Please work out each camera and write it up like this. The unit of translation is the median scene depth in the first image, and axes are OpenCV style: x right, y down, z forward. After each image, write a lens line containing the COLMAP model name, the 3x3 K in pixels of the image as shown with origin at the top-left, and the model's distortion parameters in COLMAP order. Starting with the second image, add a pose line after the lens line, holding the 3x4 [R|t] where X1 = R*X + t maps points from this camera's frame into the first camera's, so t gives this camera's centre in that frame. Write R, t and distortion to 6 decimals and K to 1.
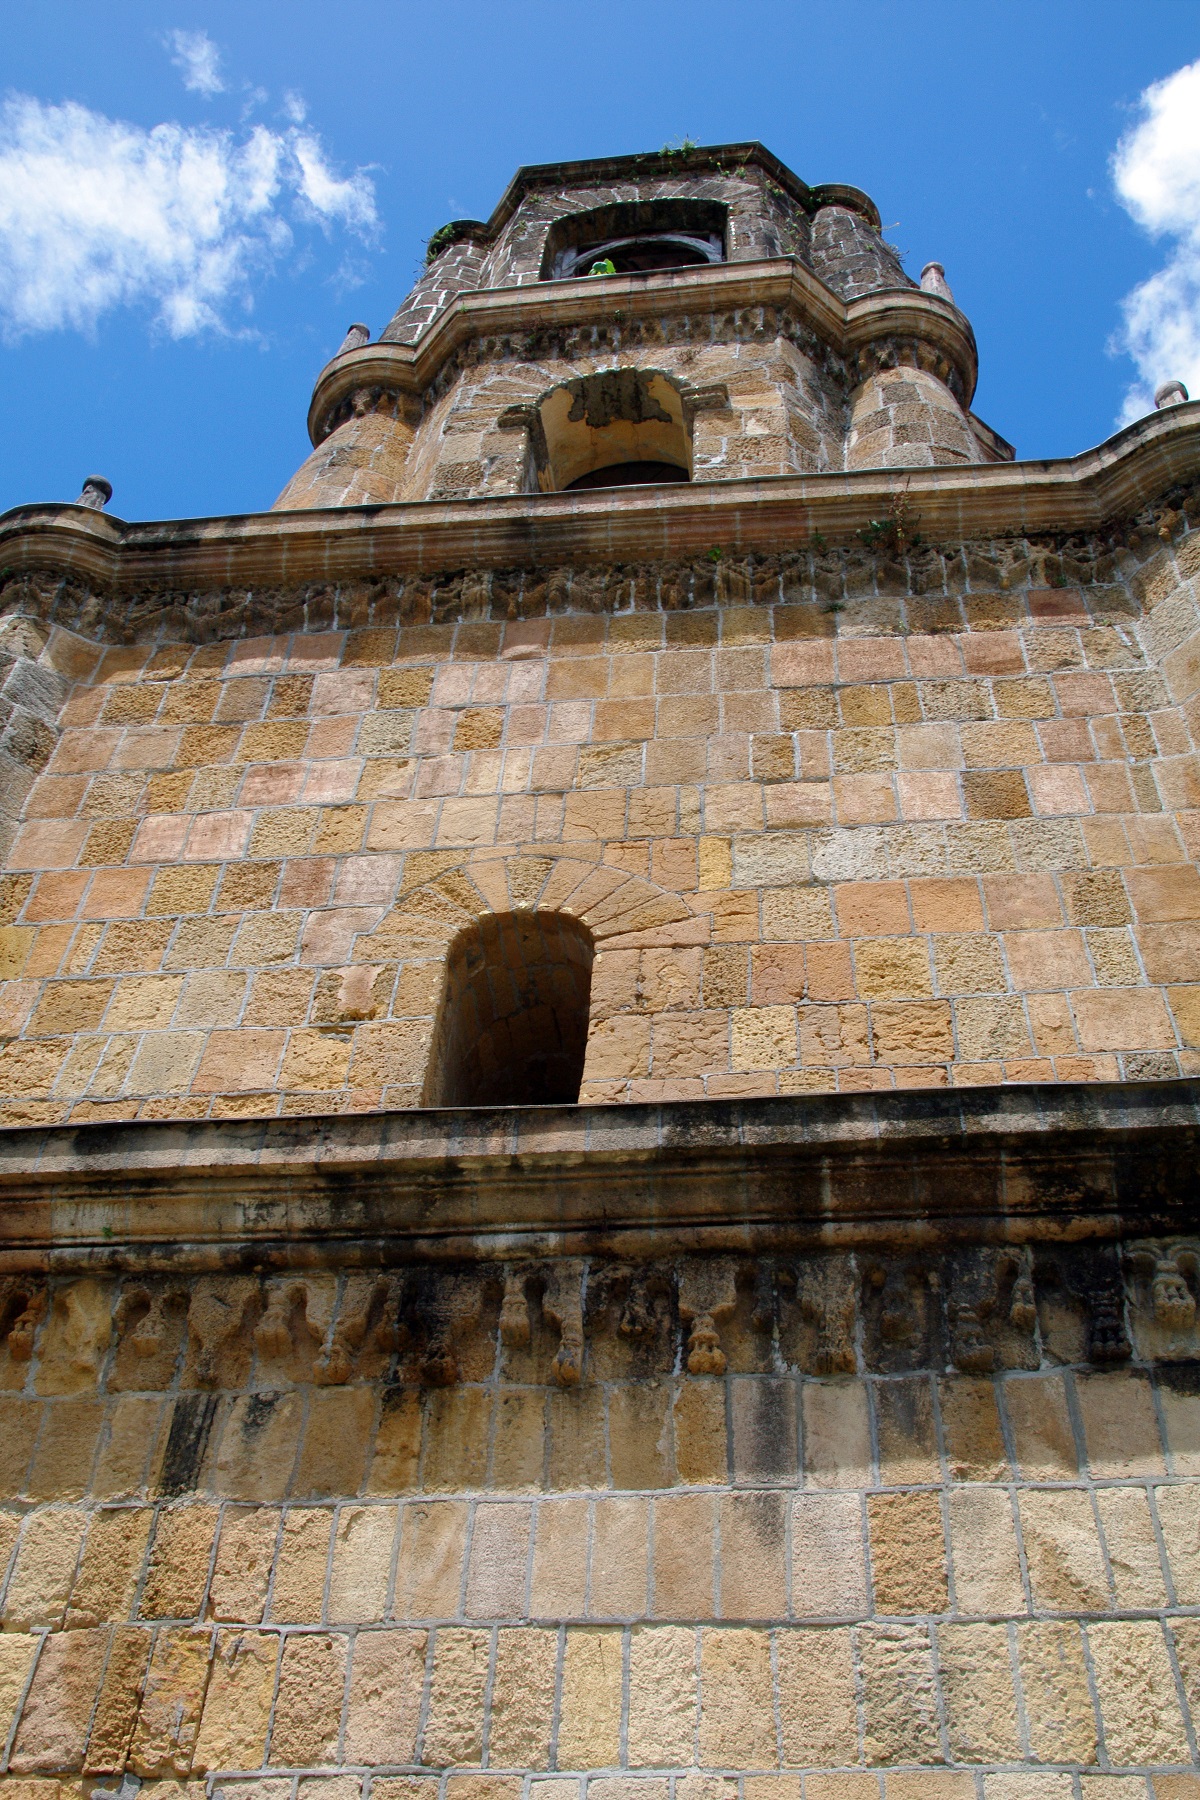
lens RADIAL K [[1725.2, 0, 600.0], [0, 1725.2, 900.0], [0, 0, 1]] dist [-0.015948, -0.005637]
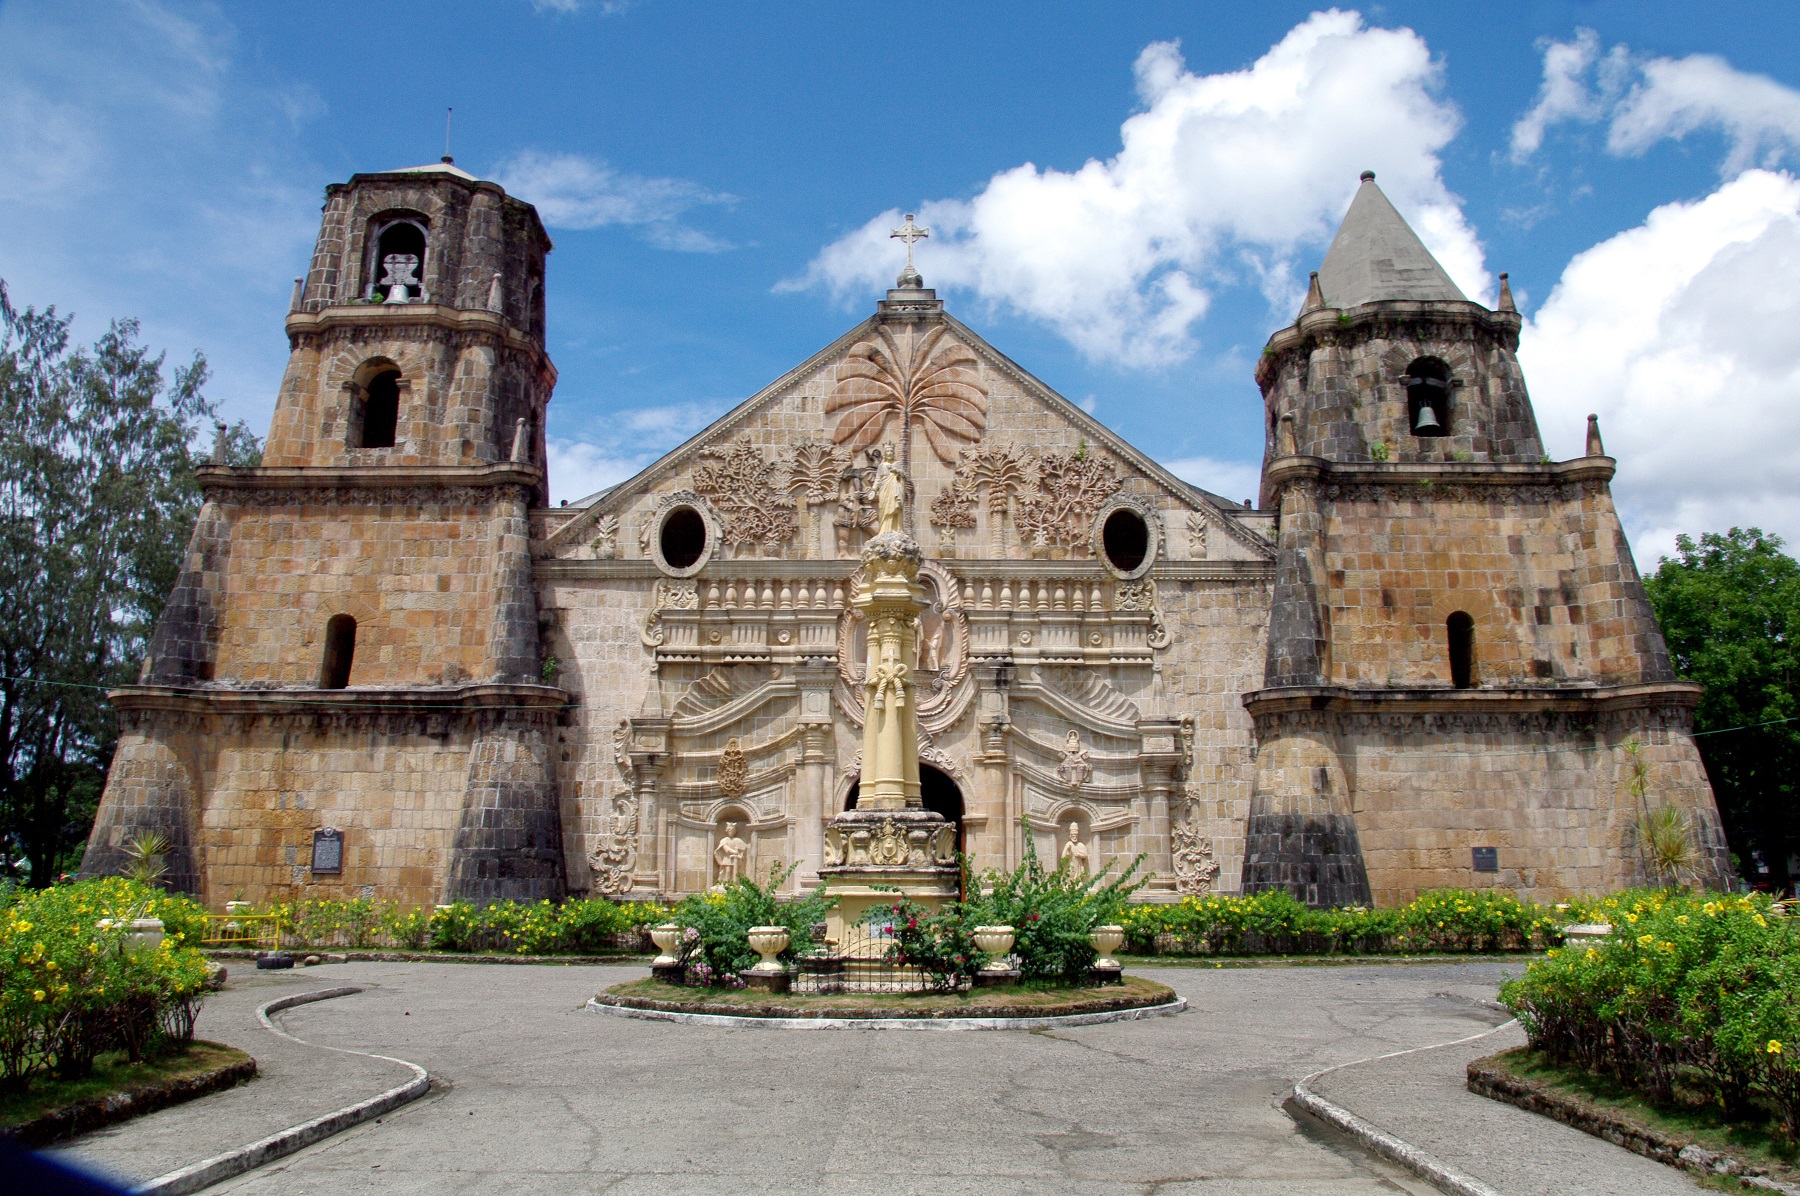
lens RADIAL K [[1410.3, 0, 900.0], [0, 1410.3, 598.0], [0, 0, 1]] dist [-0.112597, 0.097681]
pose [[0.993990, -0.019368, 0.107745, 1.062645], [-0.045758, 0.820616, 0.569646, -2.259180], [-0.099450, -0.571152, 0.814797, -2.230778]]
